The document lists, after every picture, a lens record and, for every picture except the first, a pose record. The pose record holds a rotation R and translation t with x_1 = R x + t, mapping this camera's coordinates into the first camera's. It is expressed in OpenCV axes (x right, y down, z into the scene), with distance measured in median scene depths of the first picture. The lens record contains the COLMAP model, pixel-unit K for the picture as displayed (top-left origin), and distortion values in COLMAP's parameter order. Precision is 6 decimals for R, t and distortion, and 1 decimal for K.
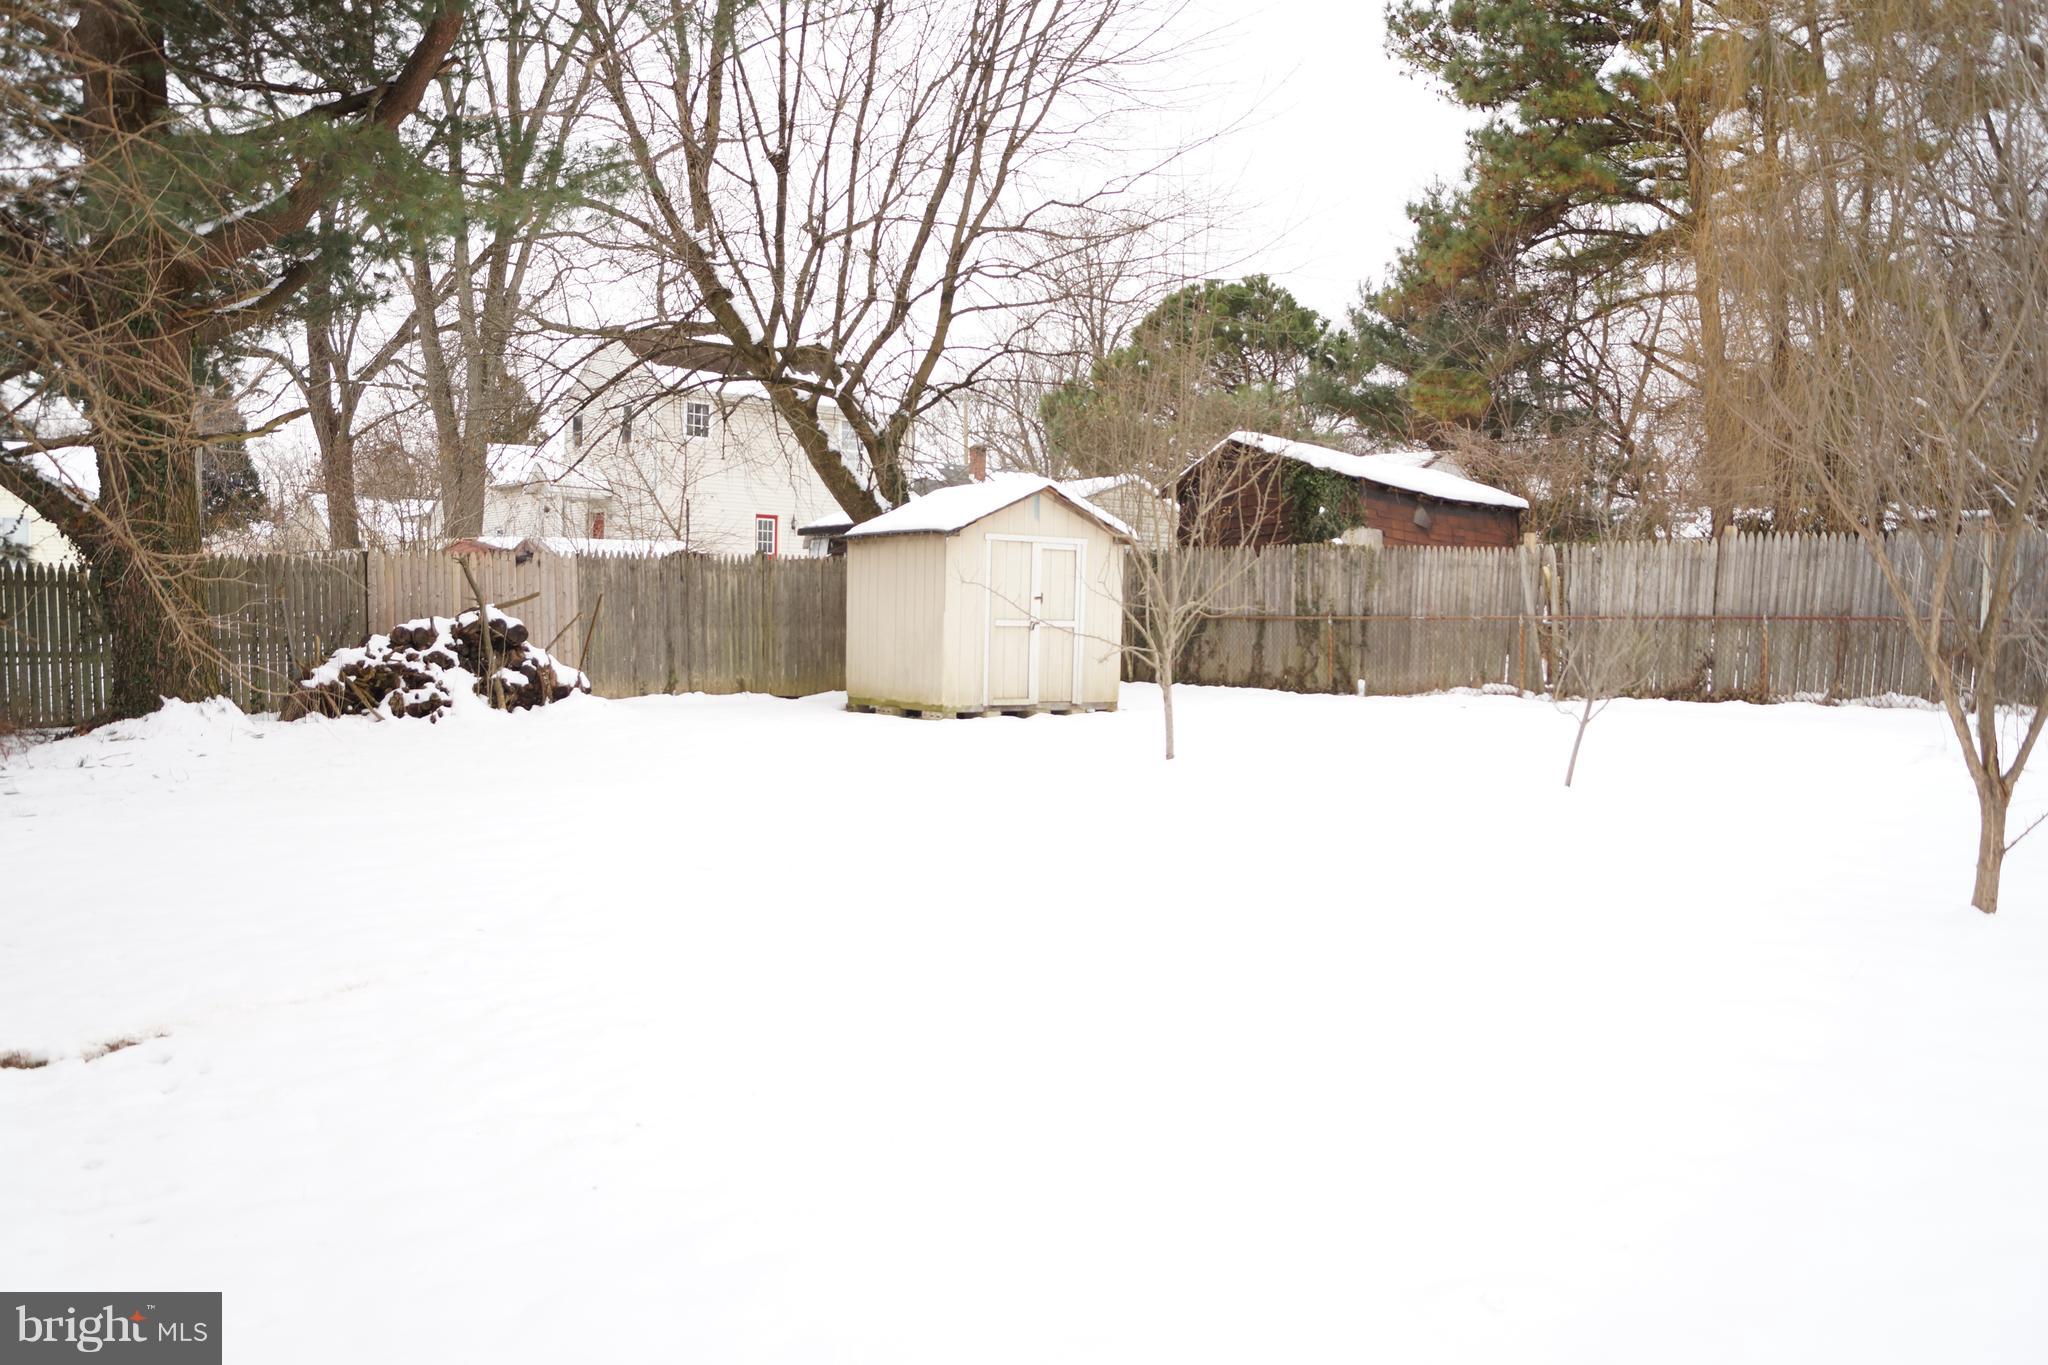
lens RADIAL K [[1592.0, 0, 1024.0], [0, 1592.0, 682.5], [0, 0, 1]] dist [-0.076056, 0.000192]
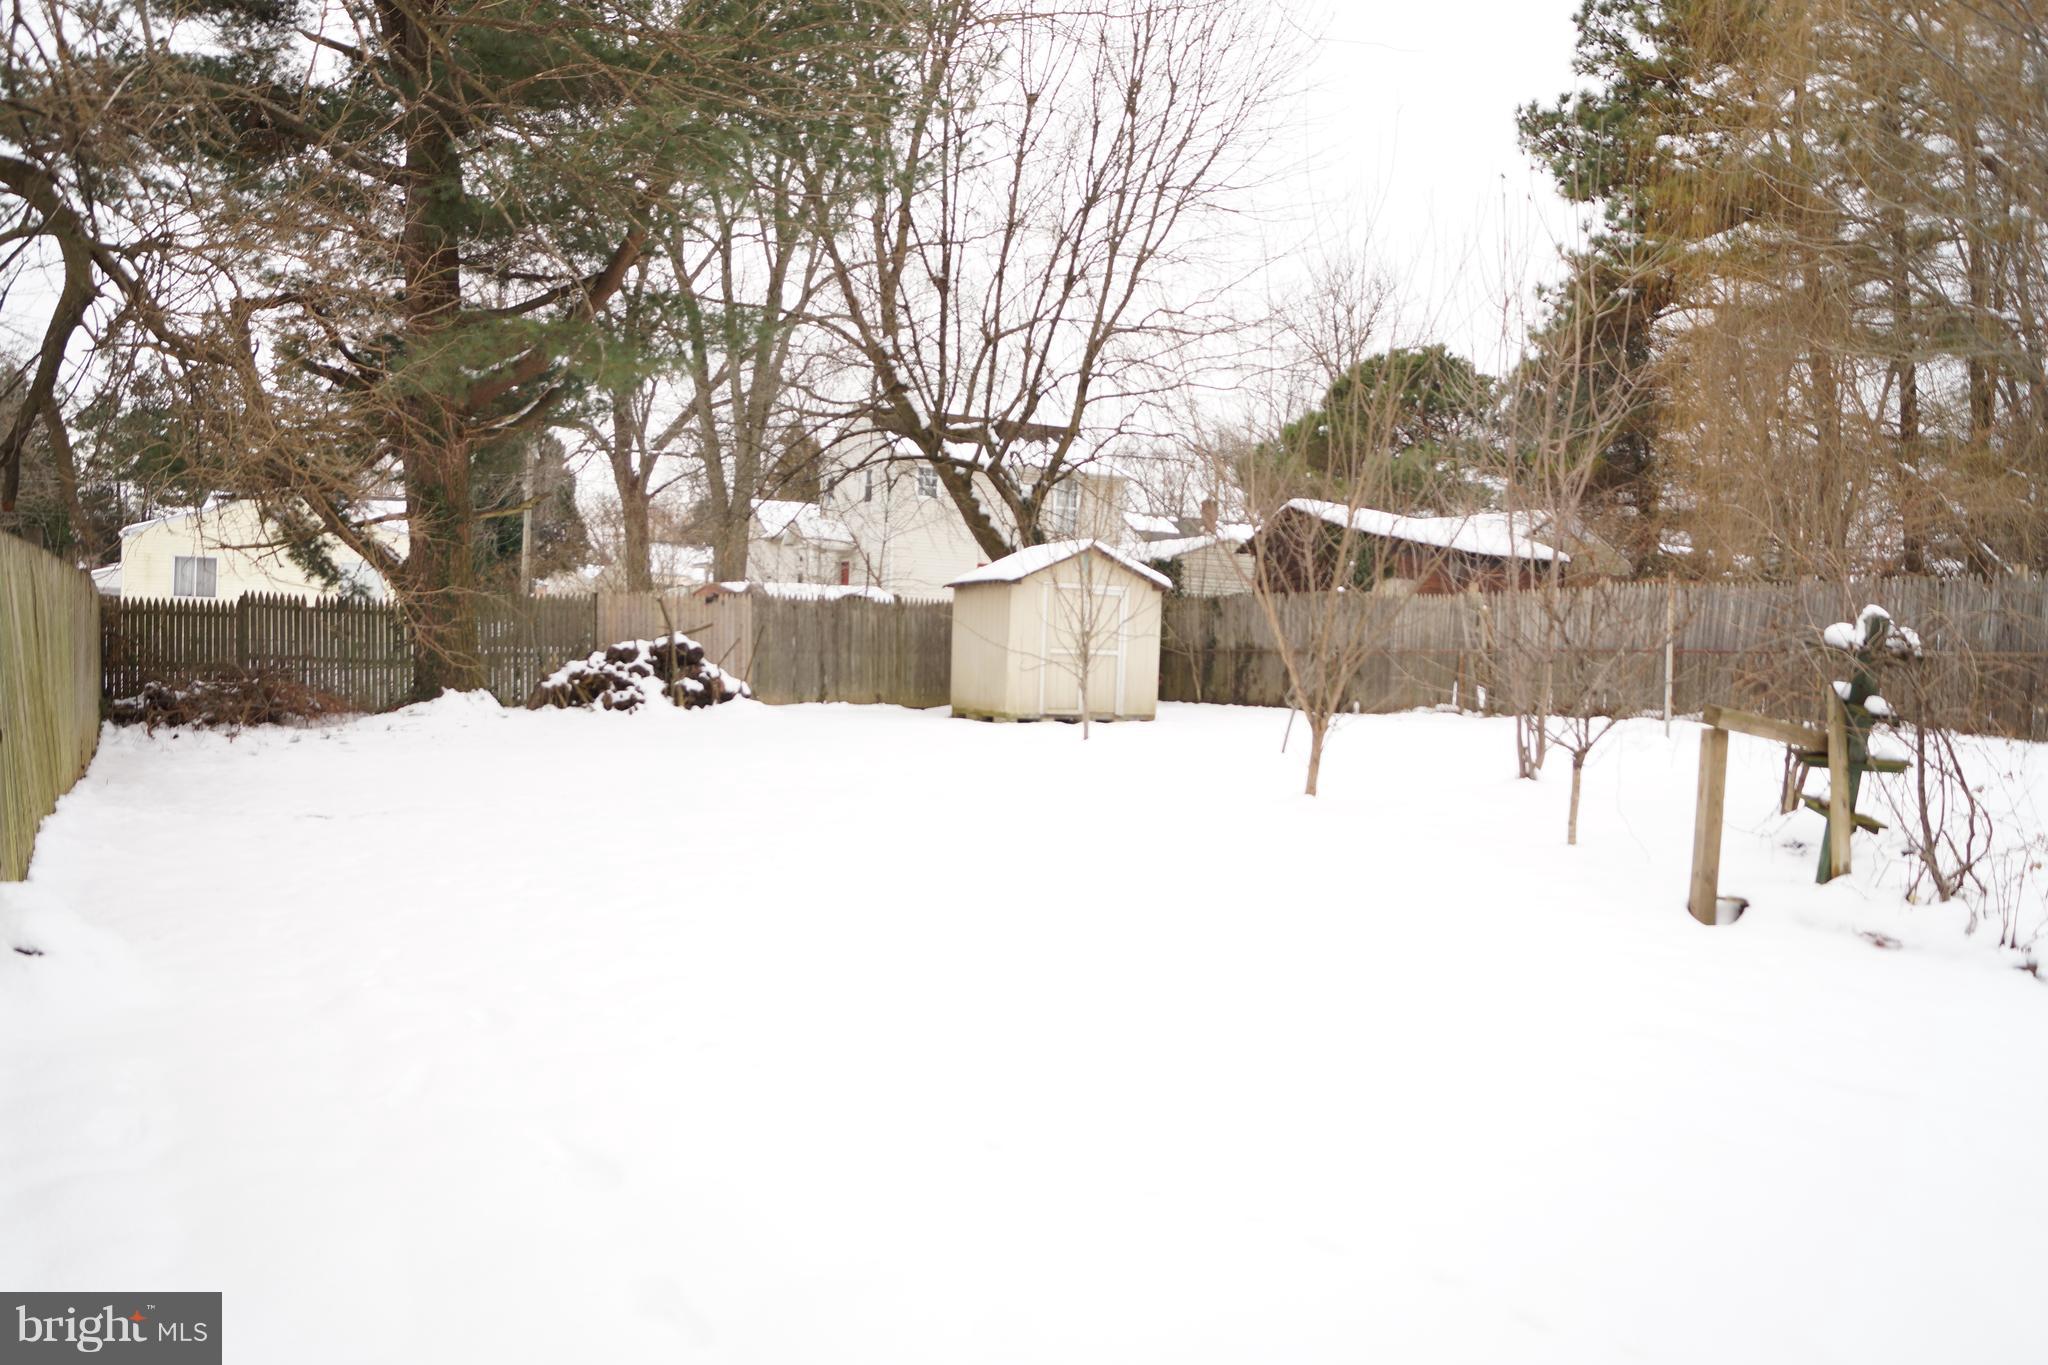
lens RADIAL K [[1592.0, 0, 1024.0], [0, 1592.0, 682.5], [0, 0, 1]] dist [-0.076056, 0.000192]
pose [[0.980632, 0.015464, -0.195247, 0.204636], [-0.021181, 0.999405, -0.027230, 0.023326], [0.194710, 0.030838, 0.980376, -0.267327]]
